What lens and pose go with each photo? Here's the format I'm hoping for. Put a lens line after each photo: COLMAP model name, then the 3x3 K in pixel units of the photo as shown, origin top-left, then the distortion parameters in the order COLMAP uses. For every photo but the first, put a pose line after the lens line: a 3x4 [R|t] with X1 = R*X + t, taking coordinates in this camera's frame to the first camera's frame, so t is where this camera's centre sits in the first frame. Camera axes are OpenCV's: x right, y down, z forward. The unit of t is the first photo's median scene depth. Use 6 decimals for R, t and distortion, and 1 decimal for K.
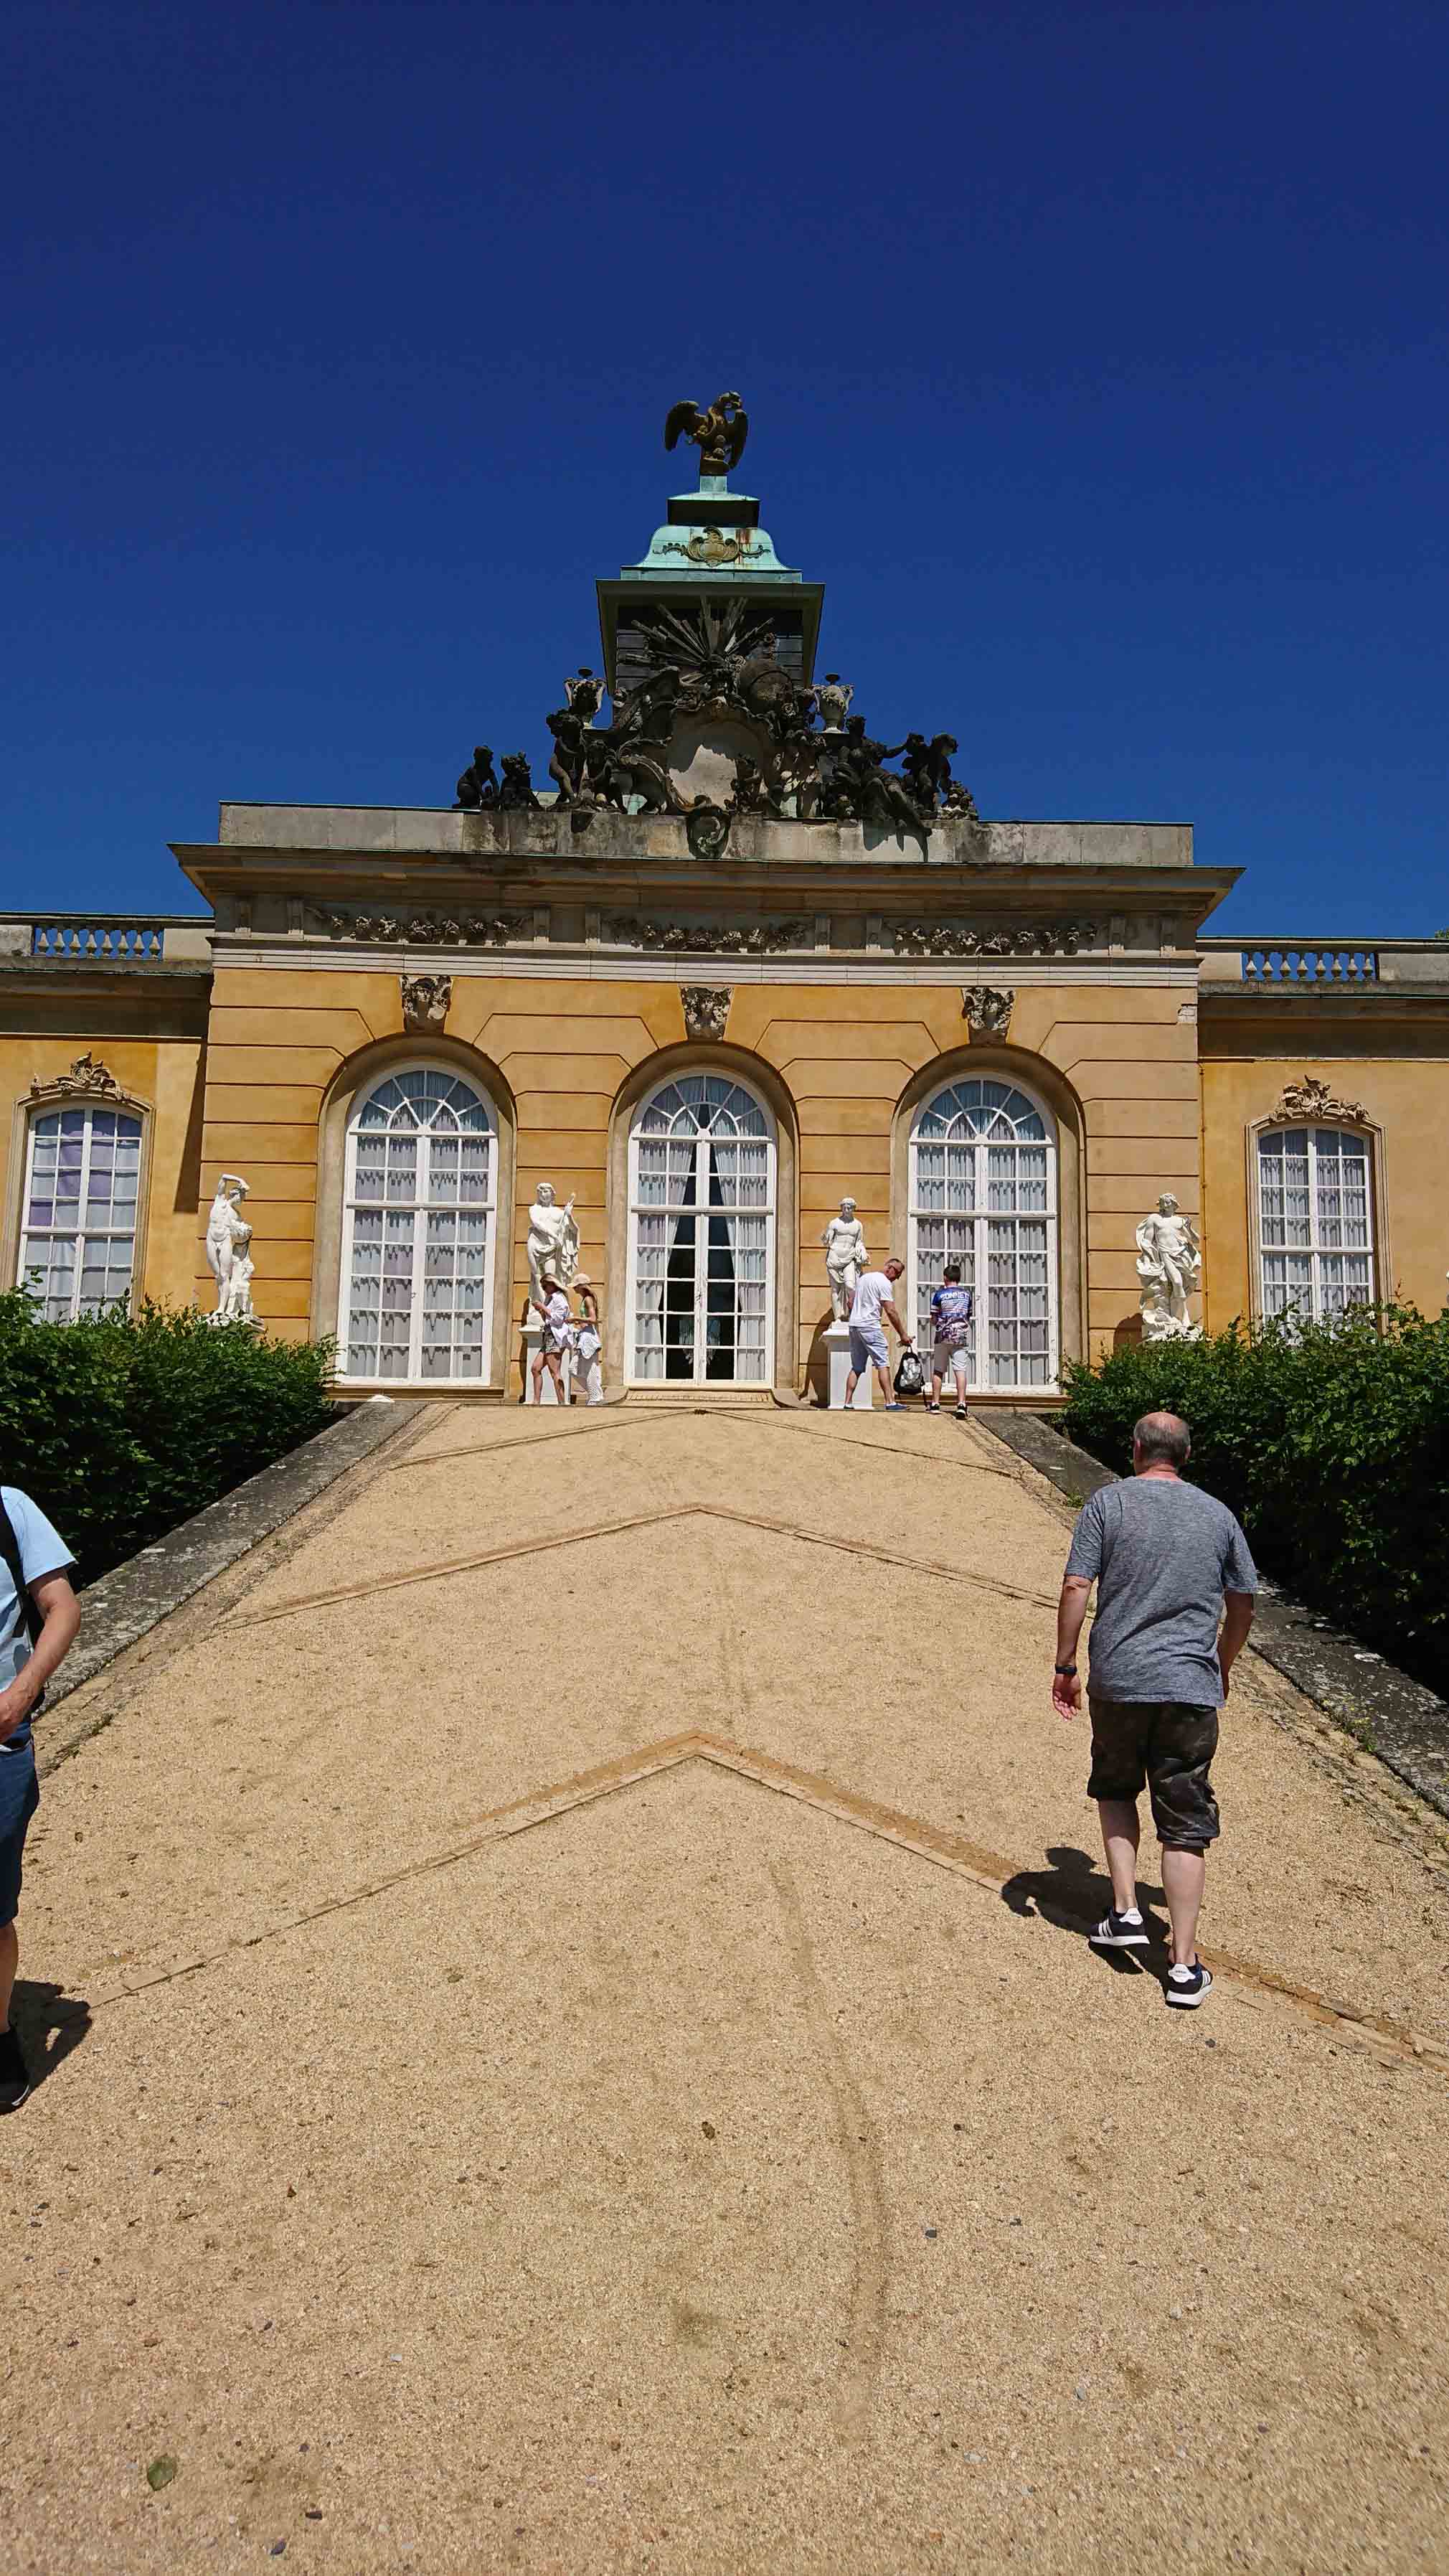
lens RADIAL K [[1696.3, 0, 779.2], [0, 1696.3, 1339.8], [0, 0, 1]] dist [0.002918, 0.000291]
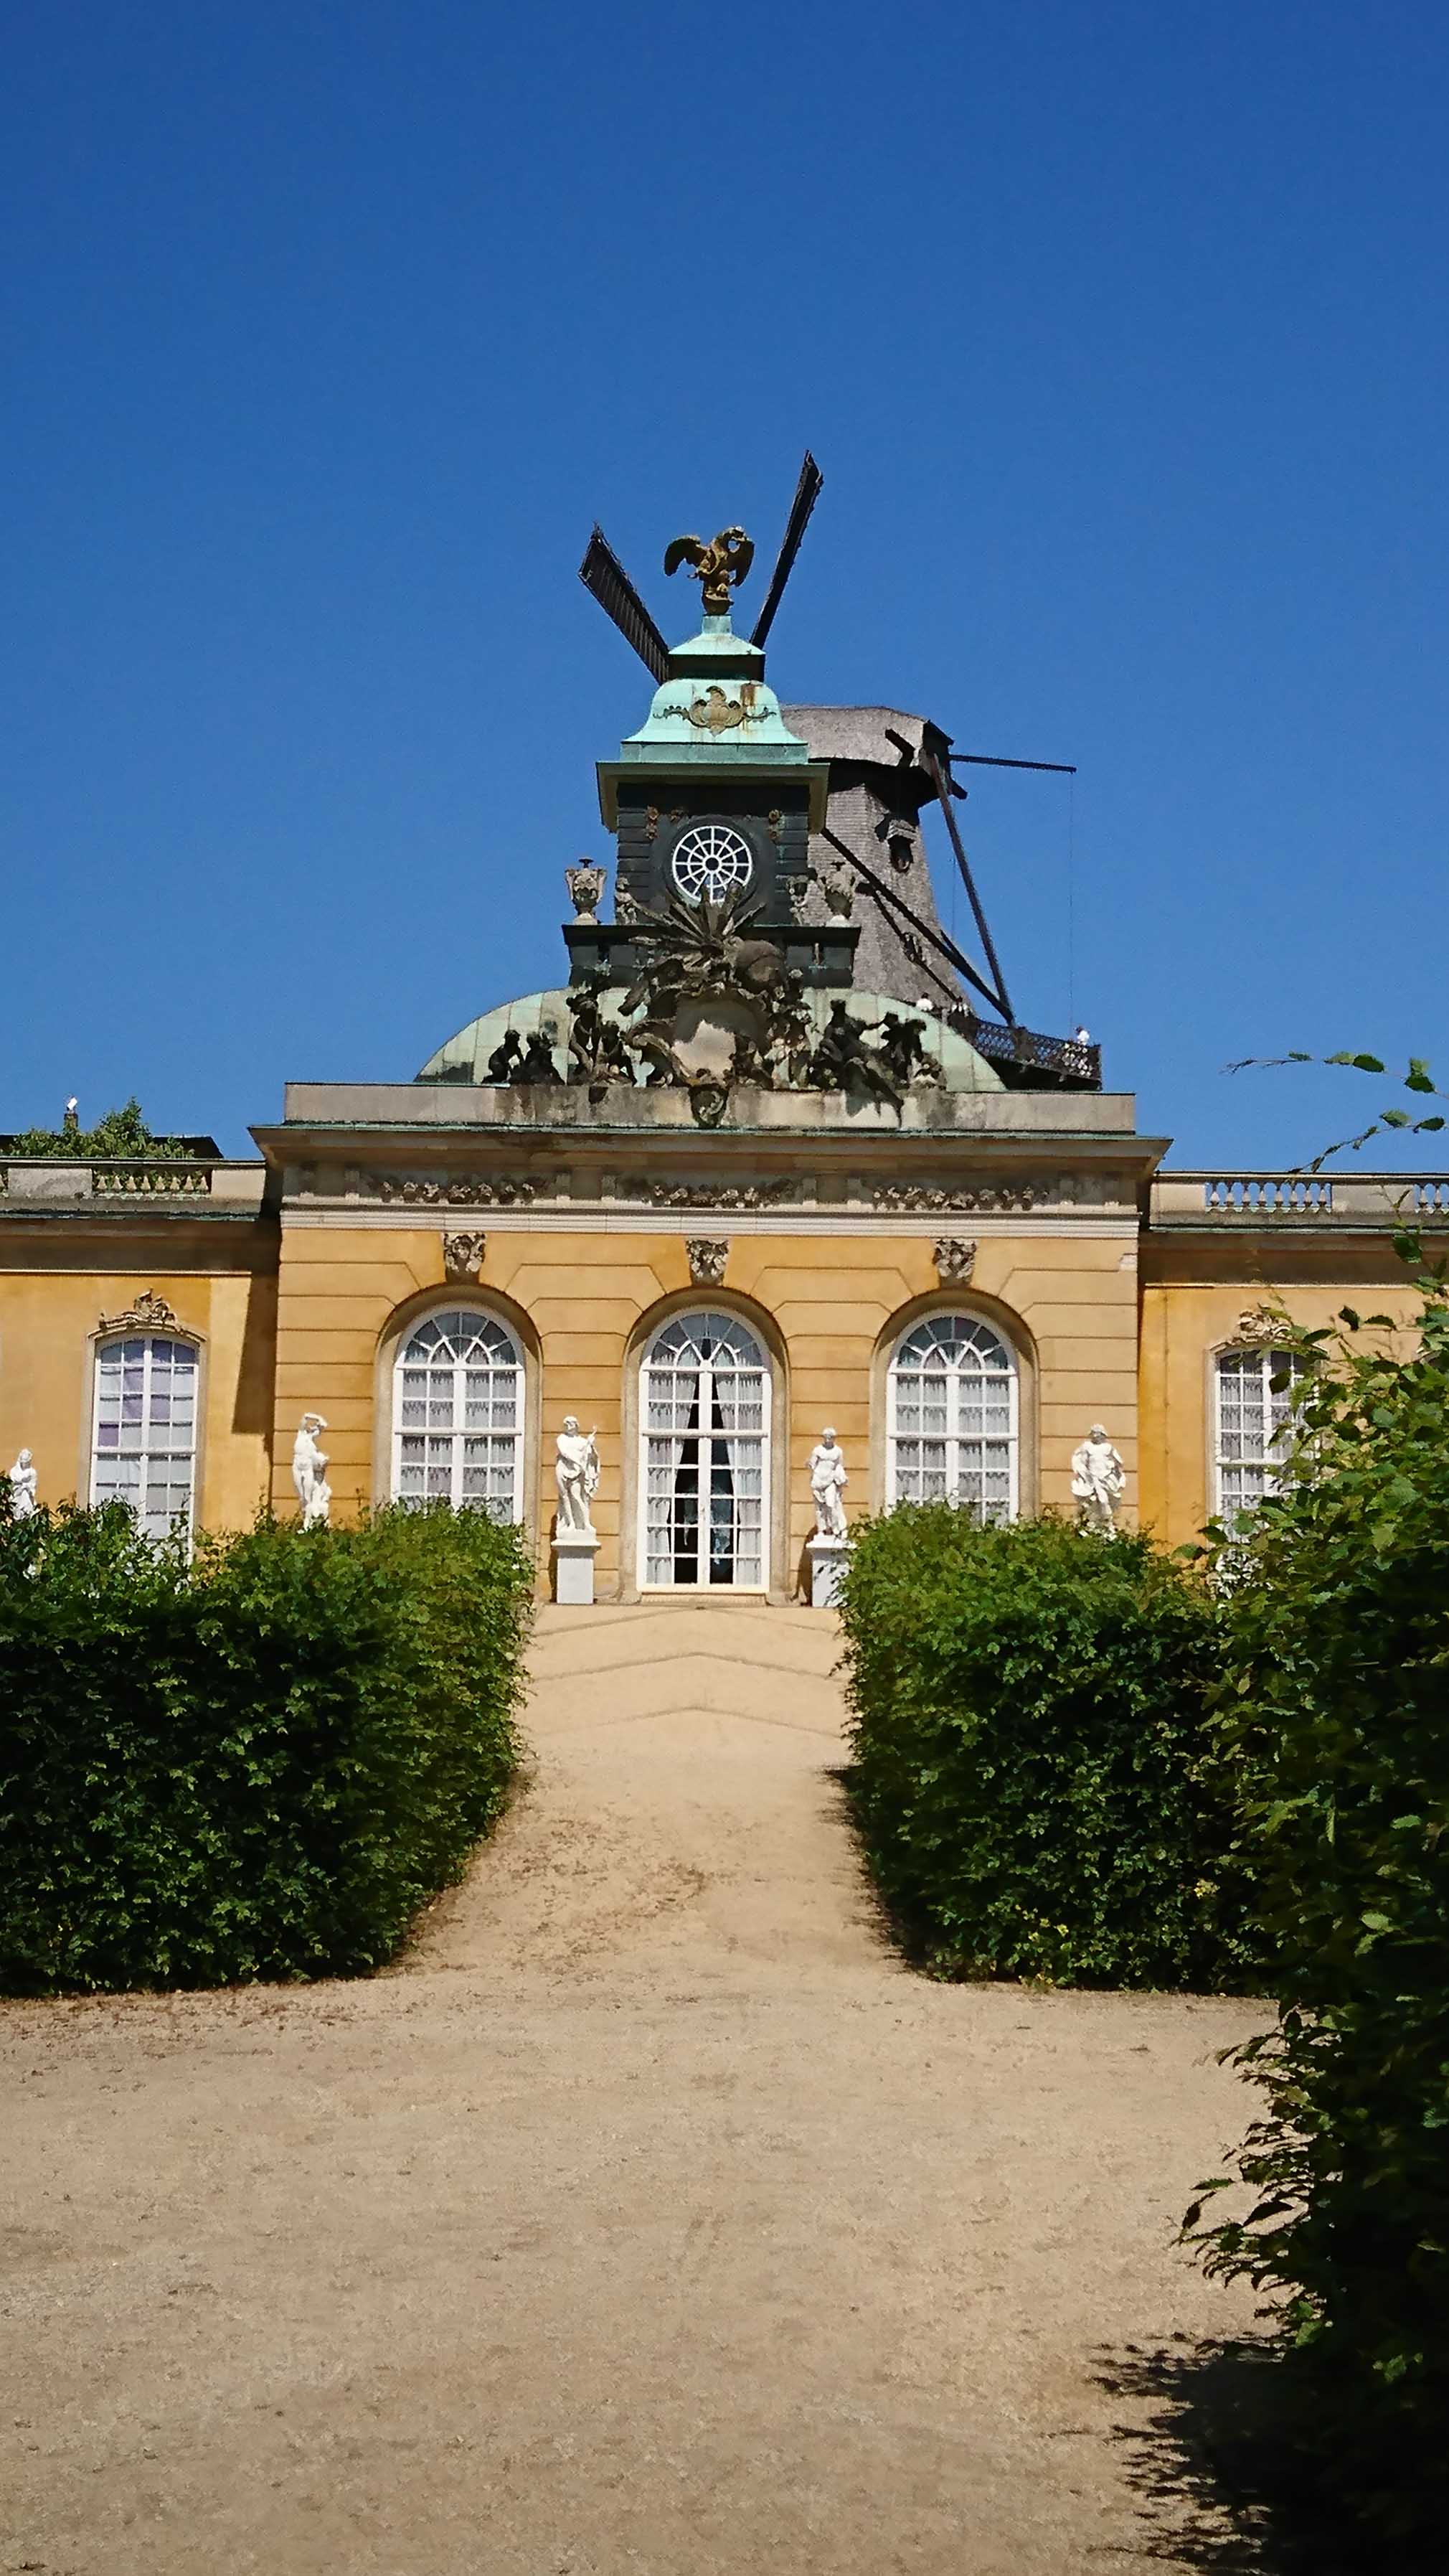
lens RADIAL K [[4147.5, 0, 724.5], [0, 4147.5, 1288.0], [0, 0, 1]] dist [-0.150755, 0.008192]
pose [[0.998954, -0.005934, -0.045347, 0.093761], [0.003775, 0.998862, -0.047549, -0.042335], [0.045577, 0.047328, 0.997839, -1.765881]]
